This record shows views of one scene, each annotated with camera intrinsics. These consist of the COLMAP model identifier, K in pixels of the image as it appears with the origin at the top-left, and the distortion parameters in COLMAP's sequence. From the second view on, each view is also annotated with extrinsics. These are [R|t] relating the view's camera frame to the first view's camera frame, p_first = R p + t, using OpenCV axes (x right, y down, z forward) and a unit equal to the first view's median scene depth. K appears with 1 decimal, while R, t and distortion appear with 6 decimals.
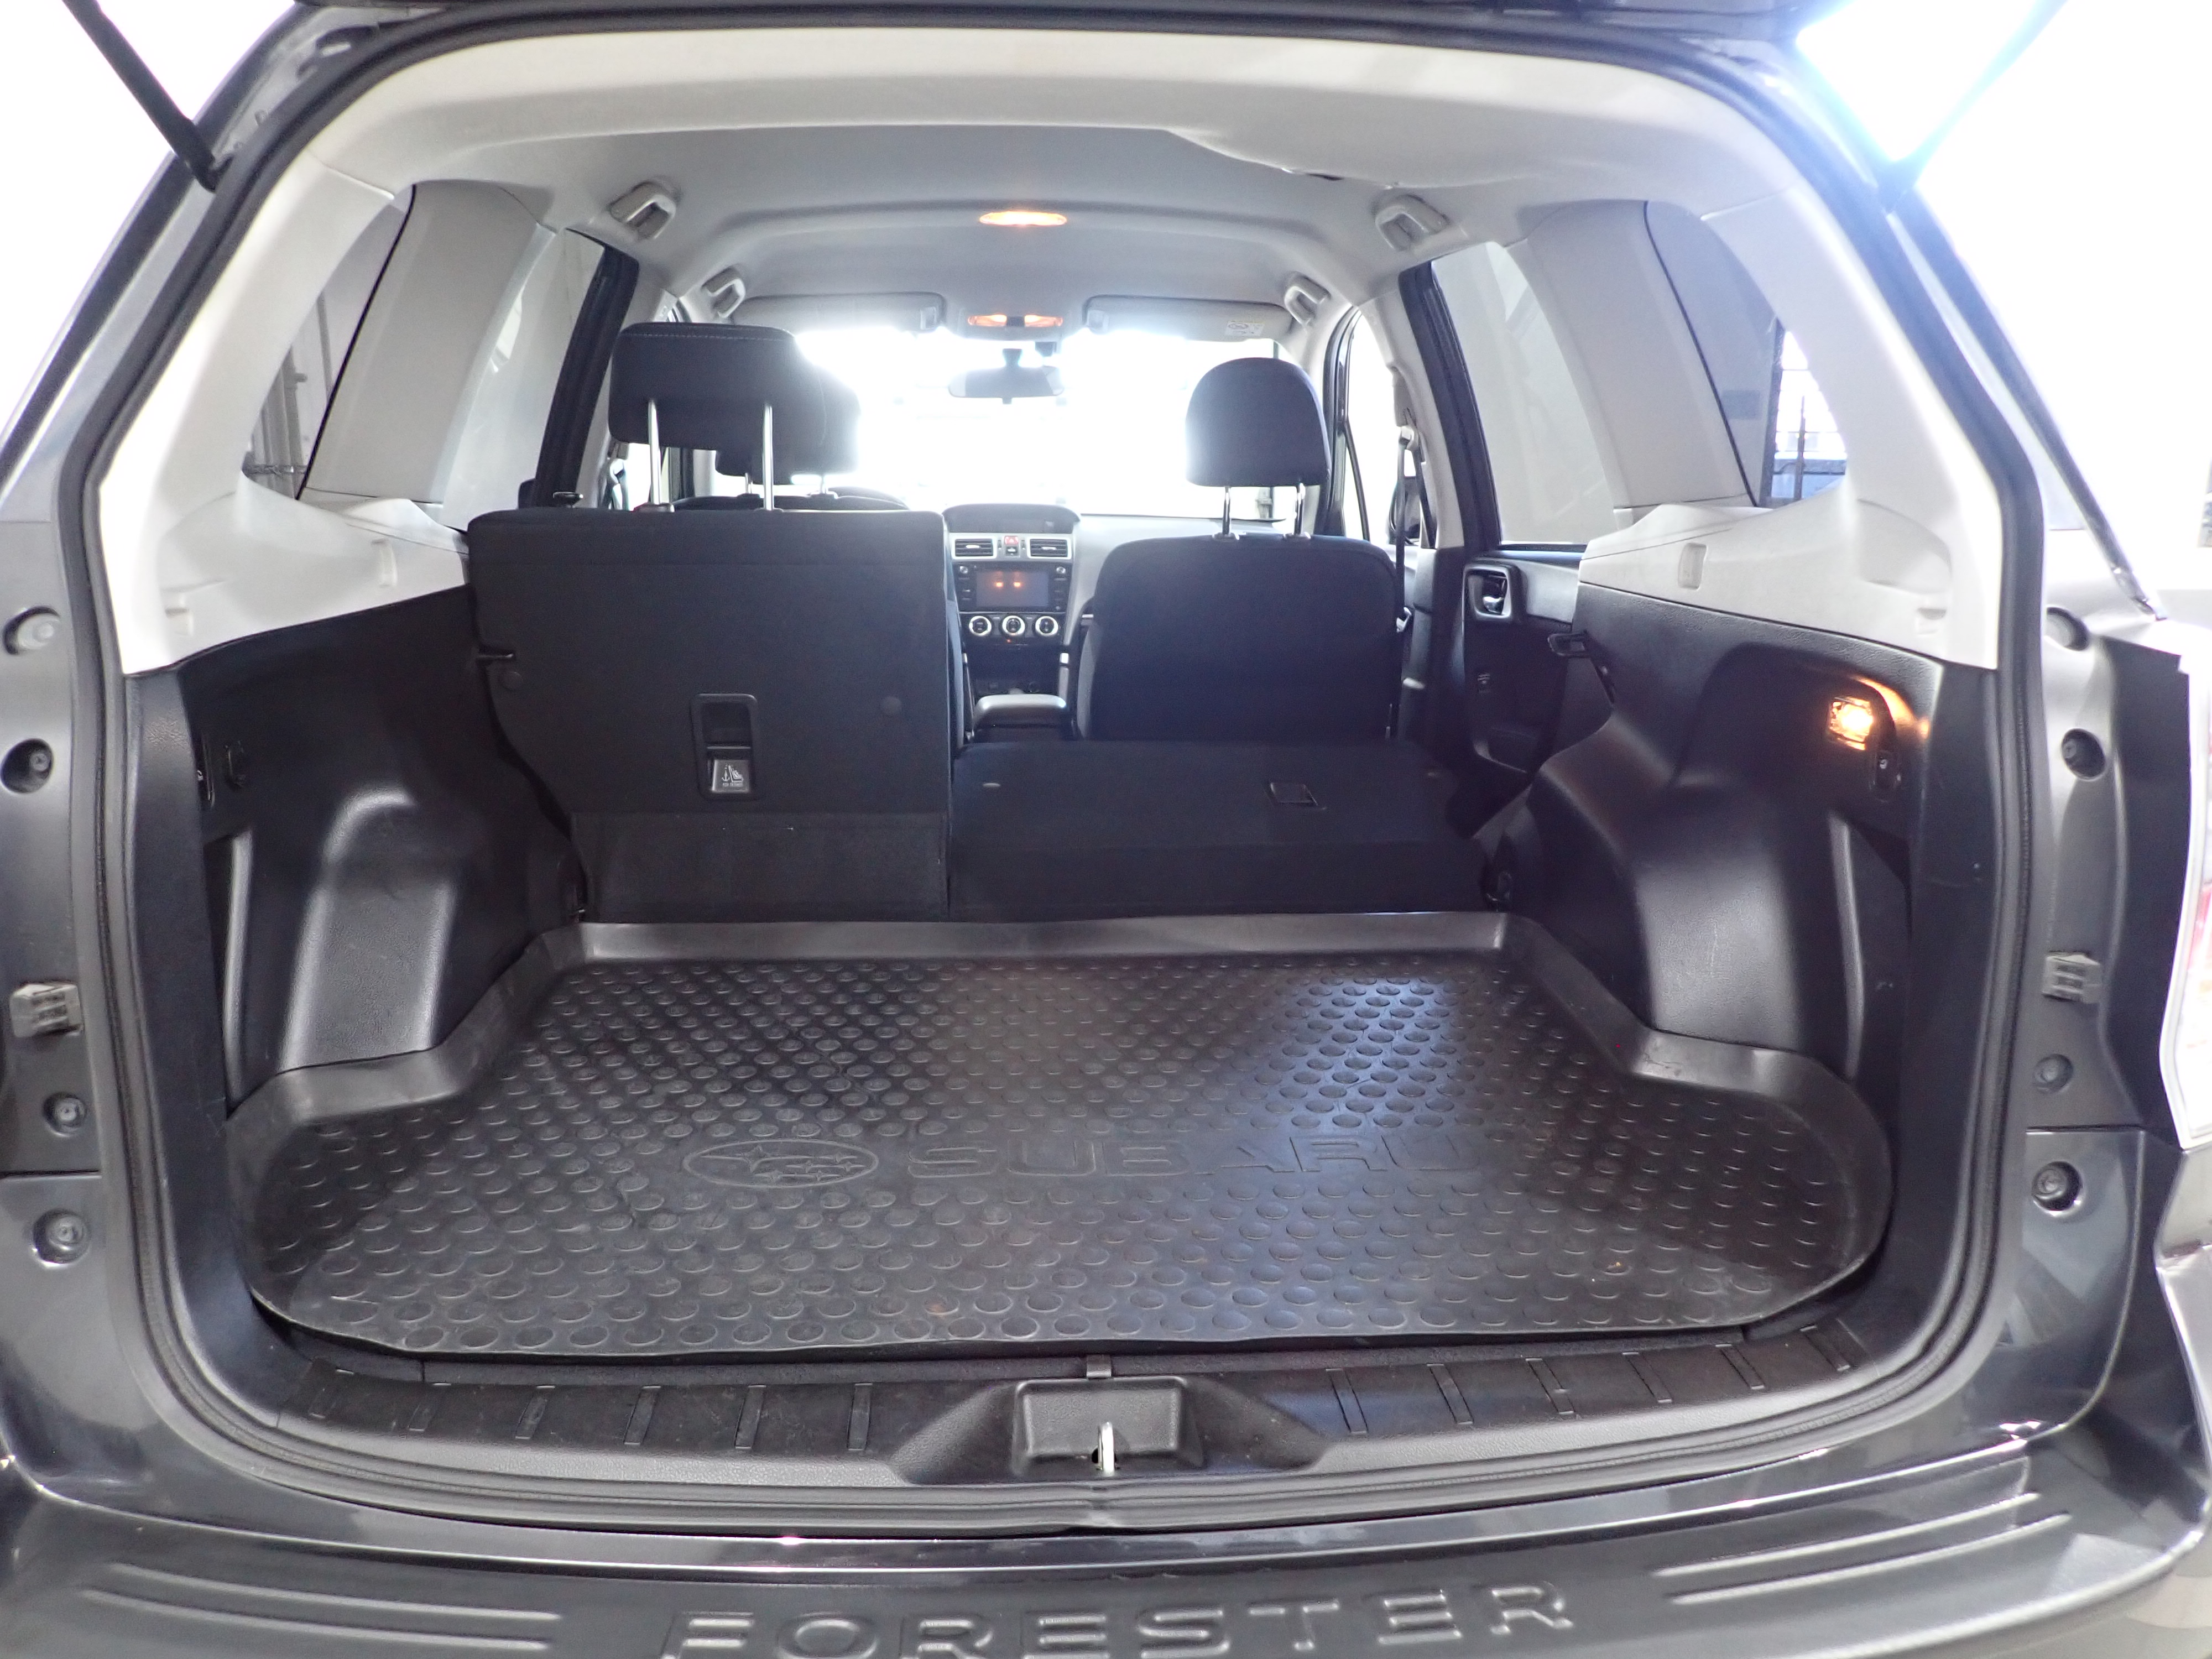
lens RADIAL K [[1629.5, 0, 1110.3], [0, 1629.5, 837.3], [0, 0, 1]] dist [-0.006635, -0.008883]
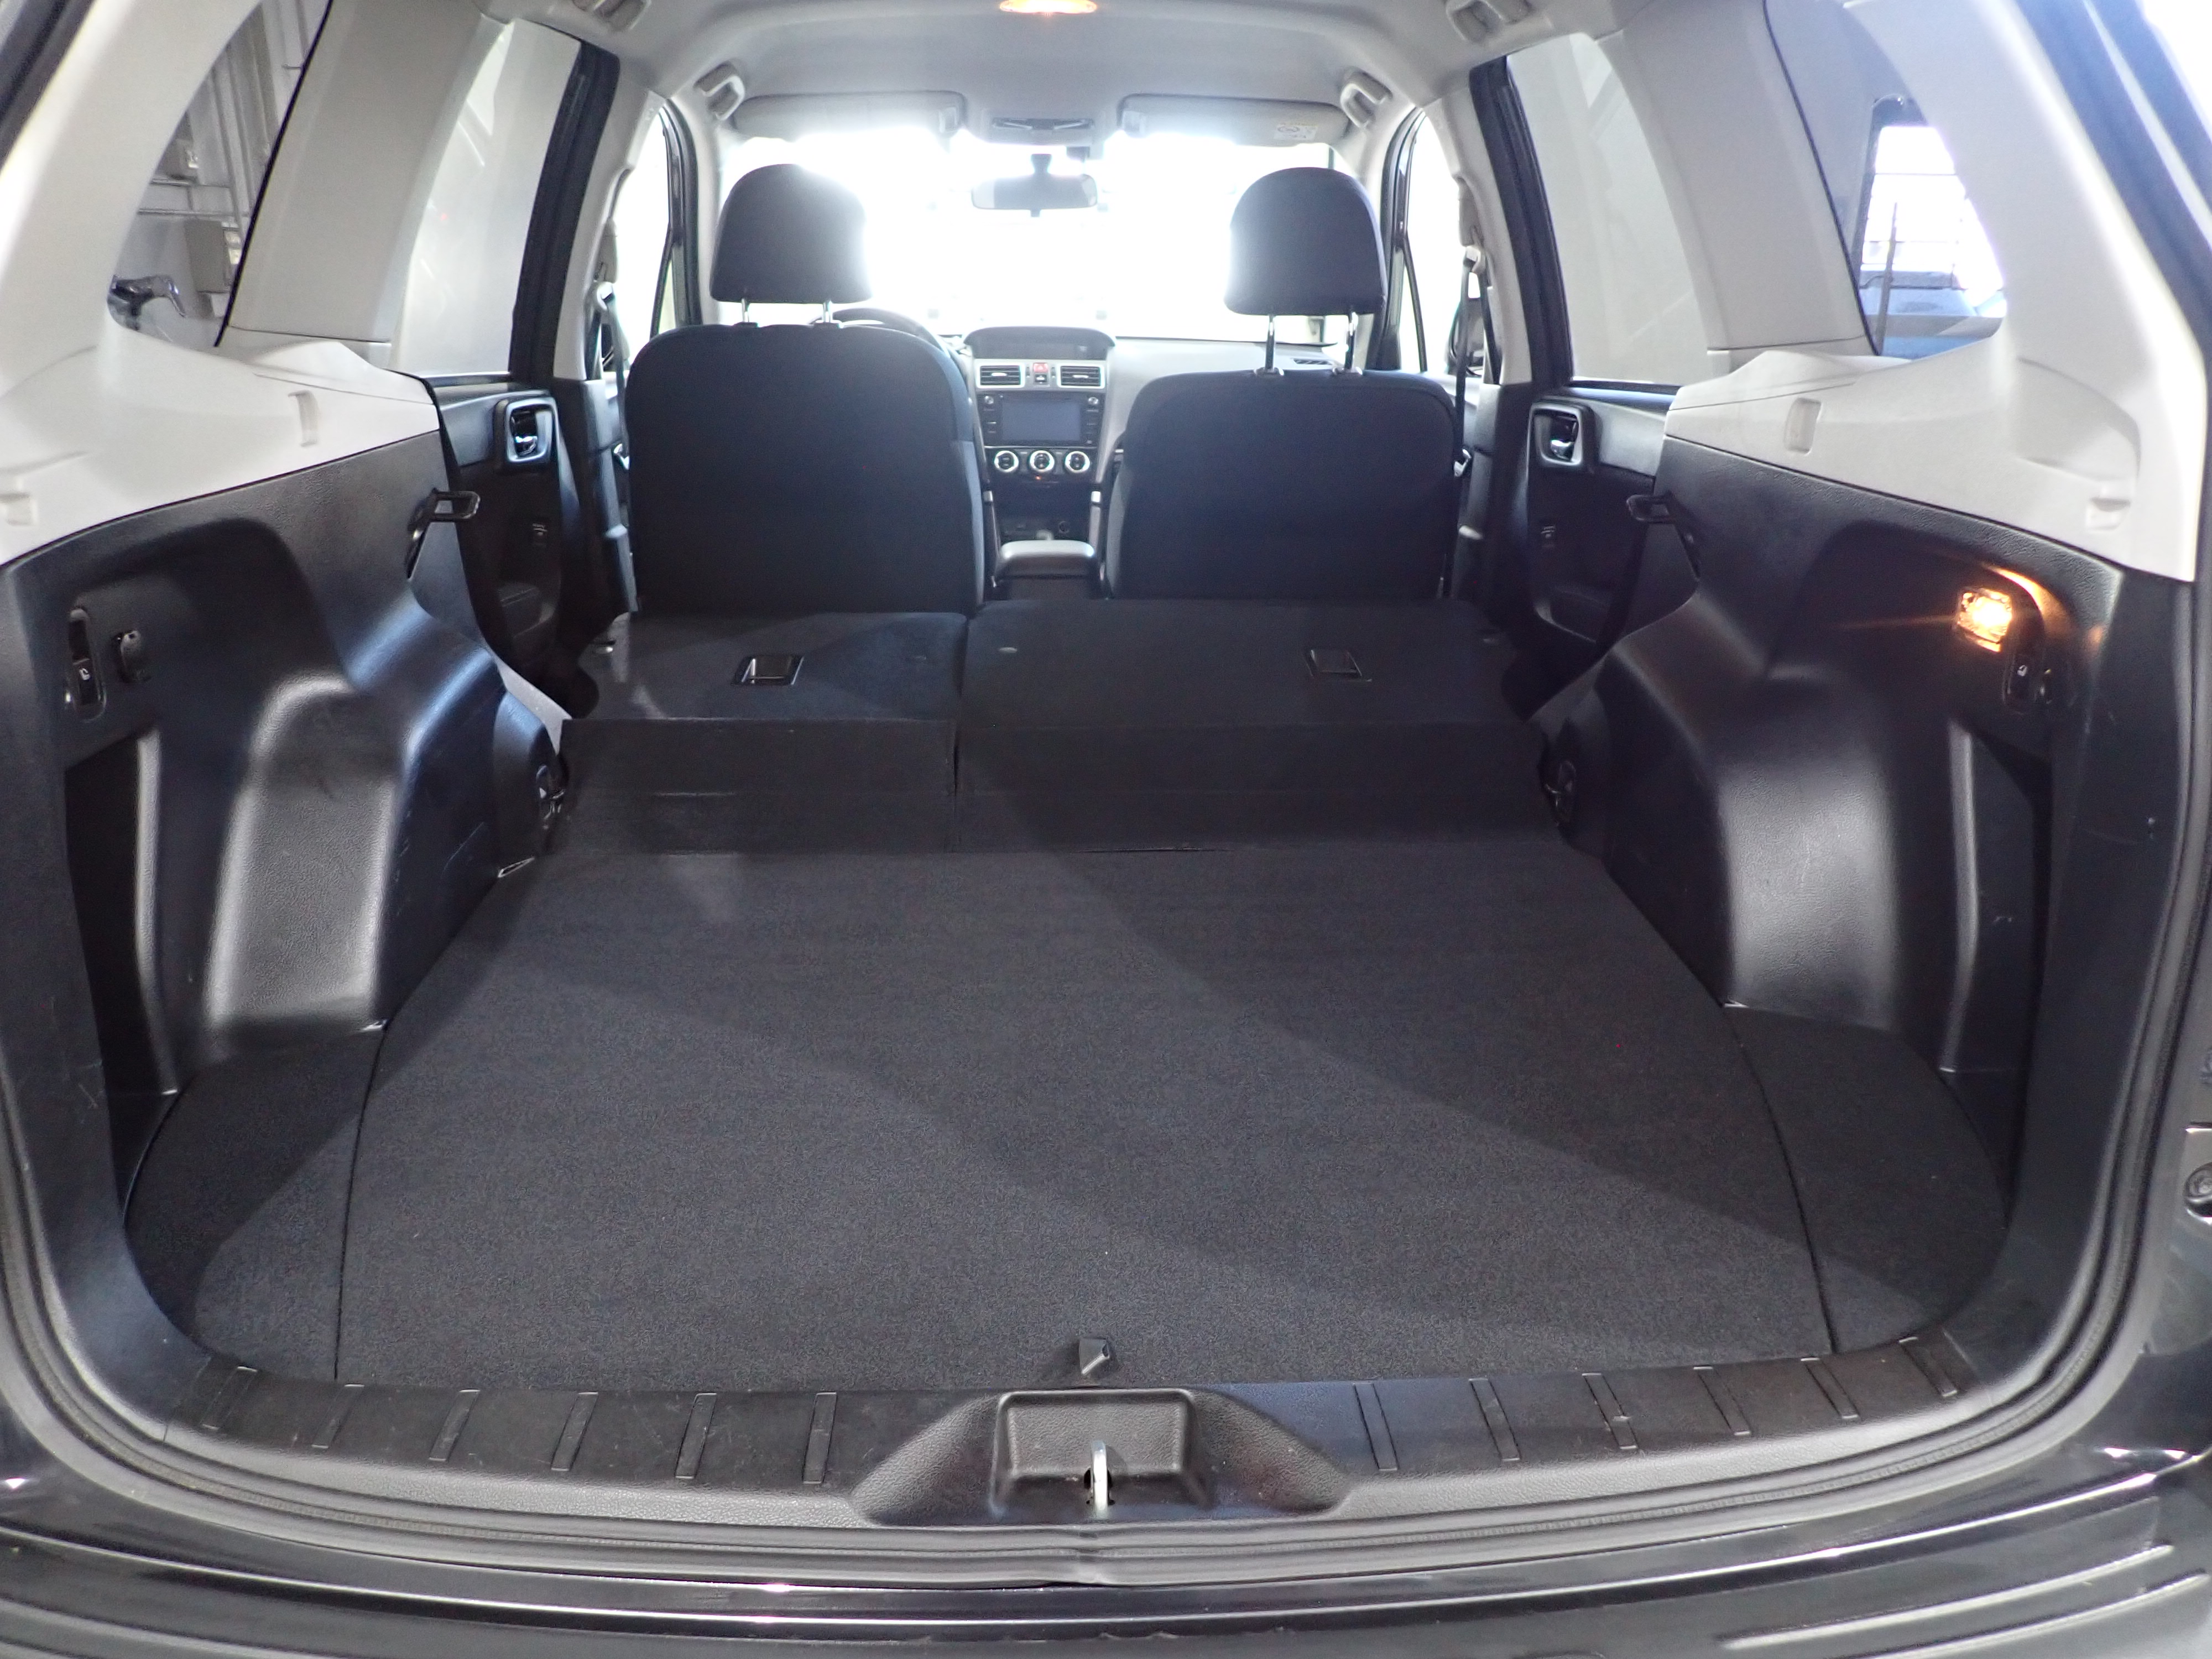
lens RADIAL K [[1629.5, 0, 1107.8], [0, 1629.5, 841.2], [0, 0, 1]] dist [-0.006635, -0.008883]
pose [[0.999565, 0.011392, -0.027213, 0.016947], [-0.008277, 0.993679, 0.111955, -0.048644], [0.028316, -0.111681, 0.993341, 0.126191]]
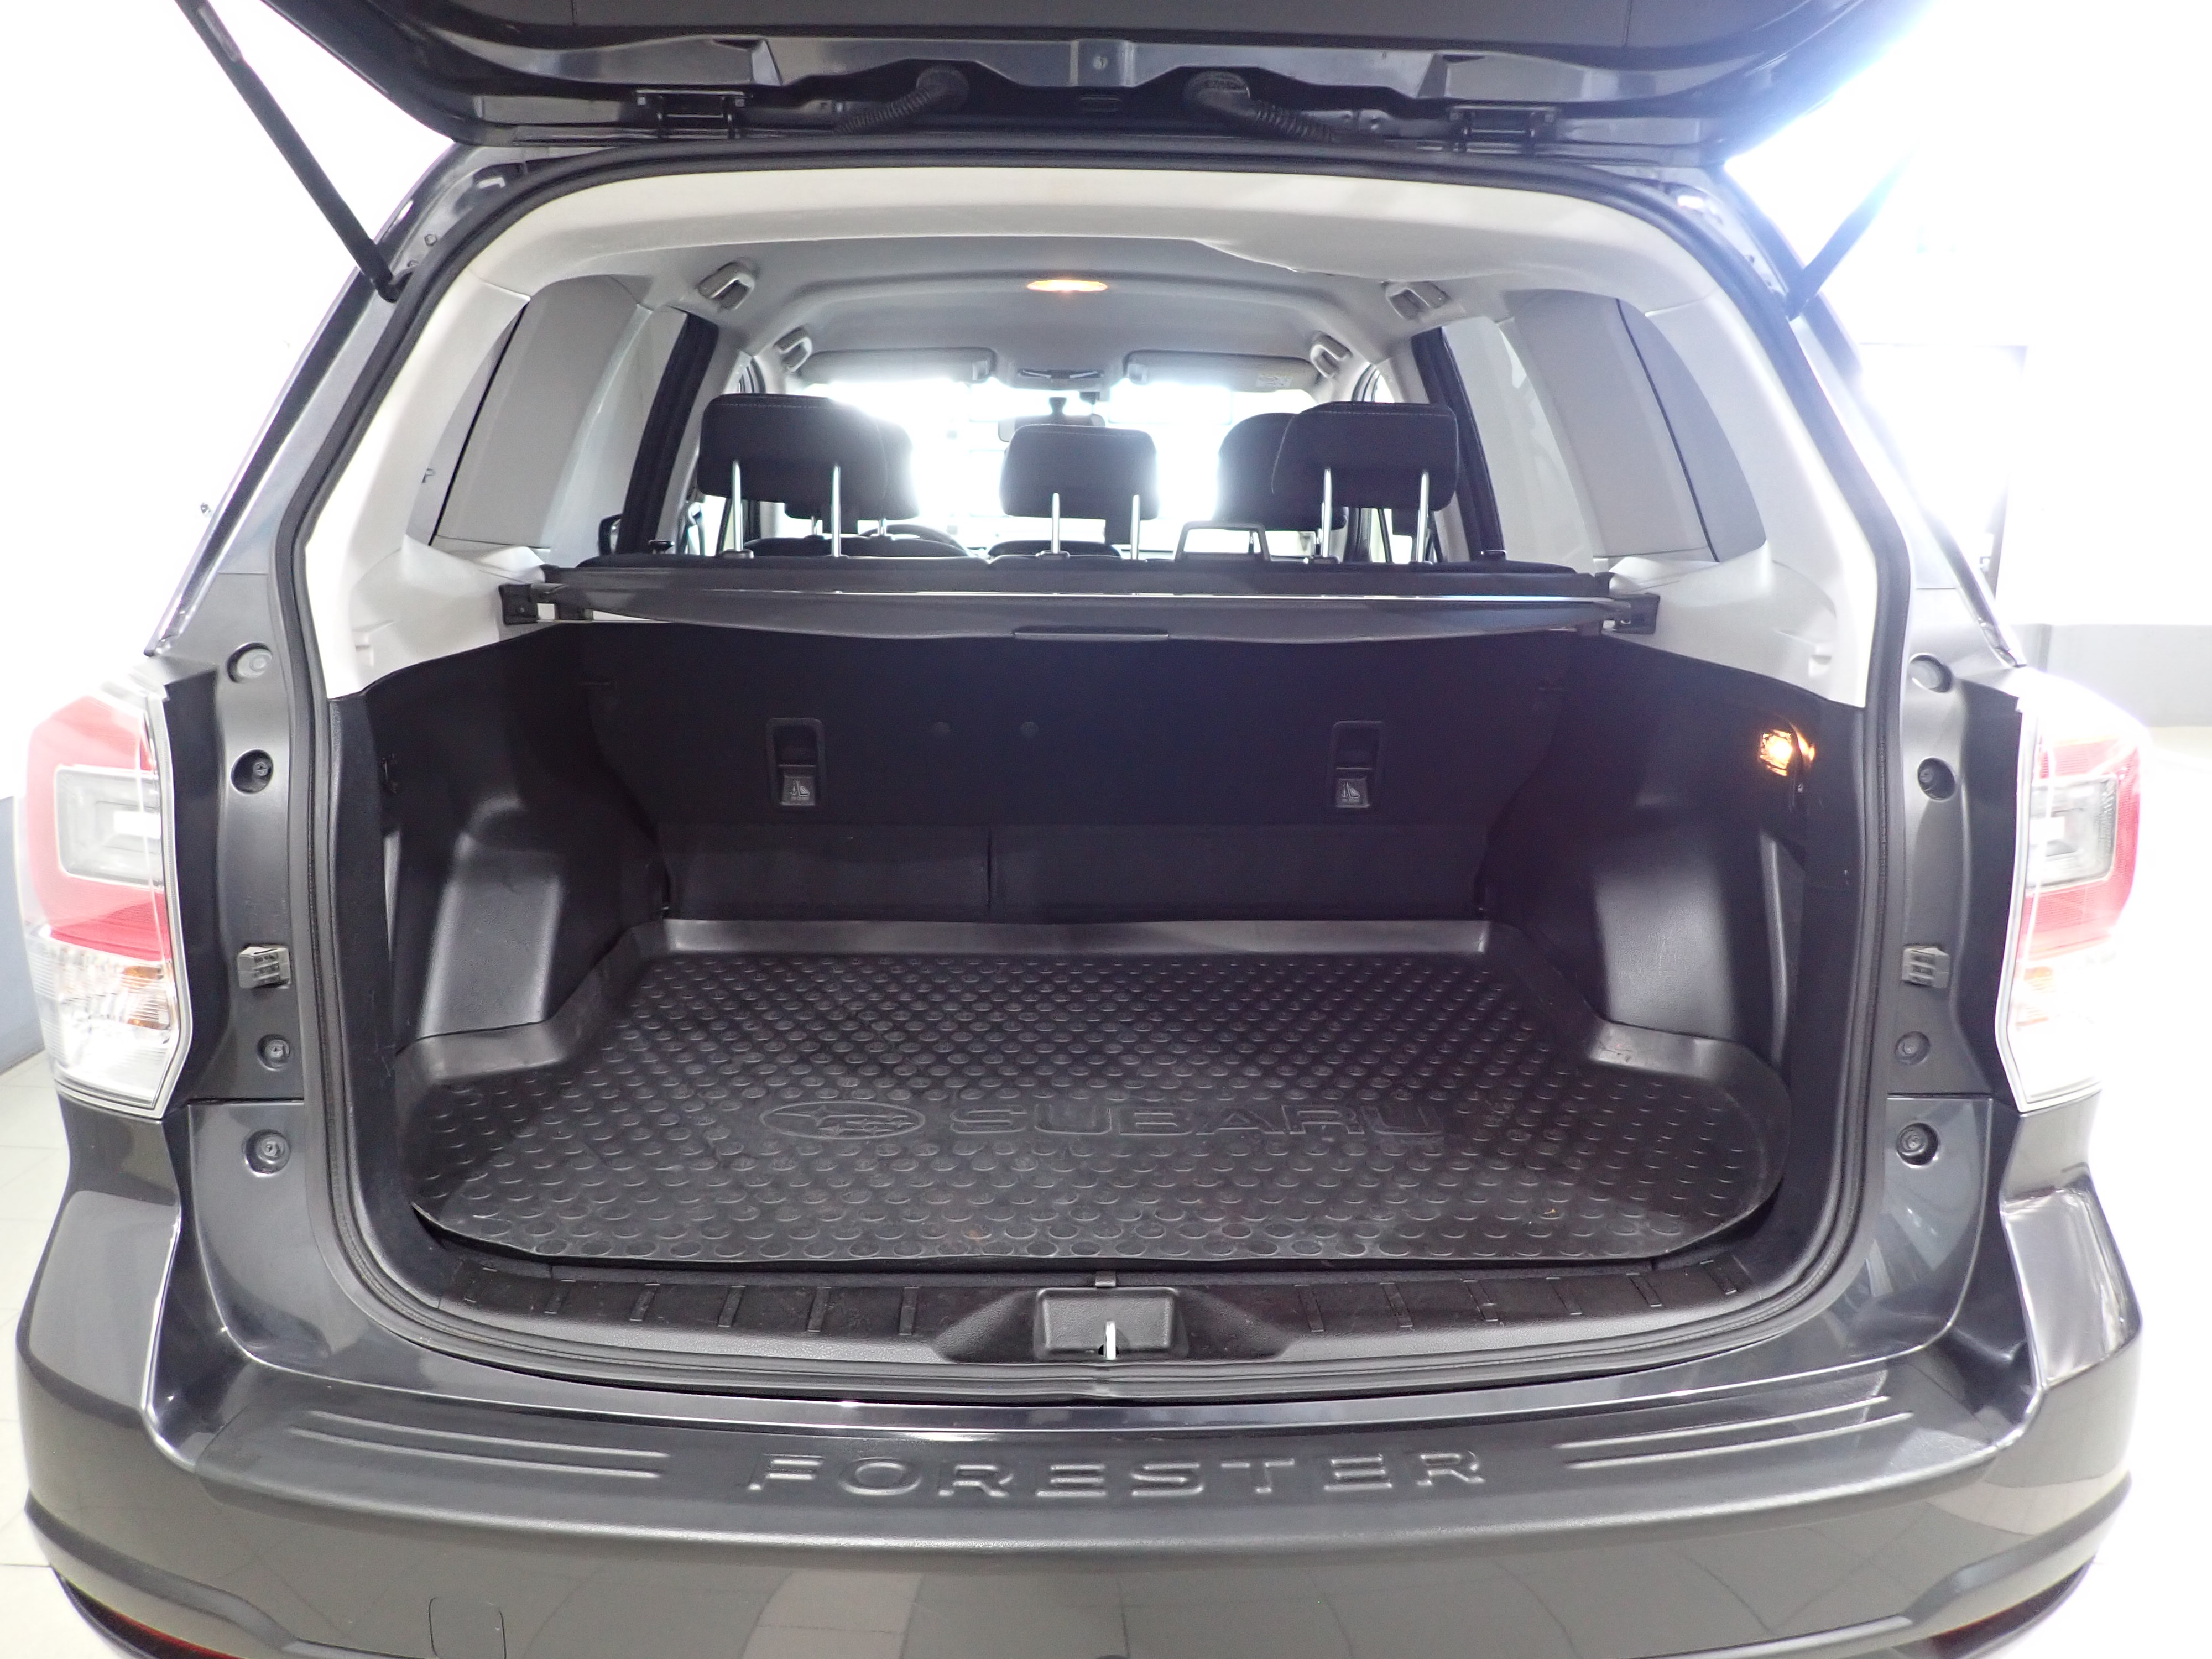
lens RADIAL K [[1629.5, 0, 1106.8], [0, 1629.5, 835.0], [0, 0, 1]] dist [-0.006635, -0.008883]
pose [[0.999460, 0.011103, -0.030936, 0.021855], [-0.011617, 0.999797, -0.016492, 0.013172], [0.030747, 0.016843, 0.999385, -0.169093]]
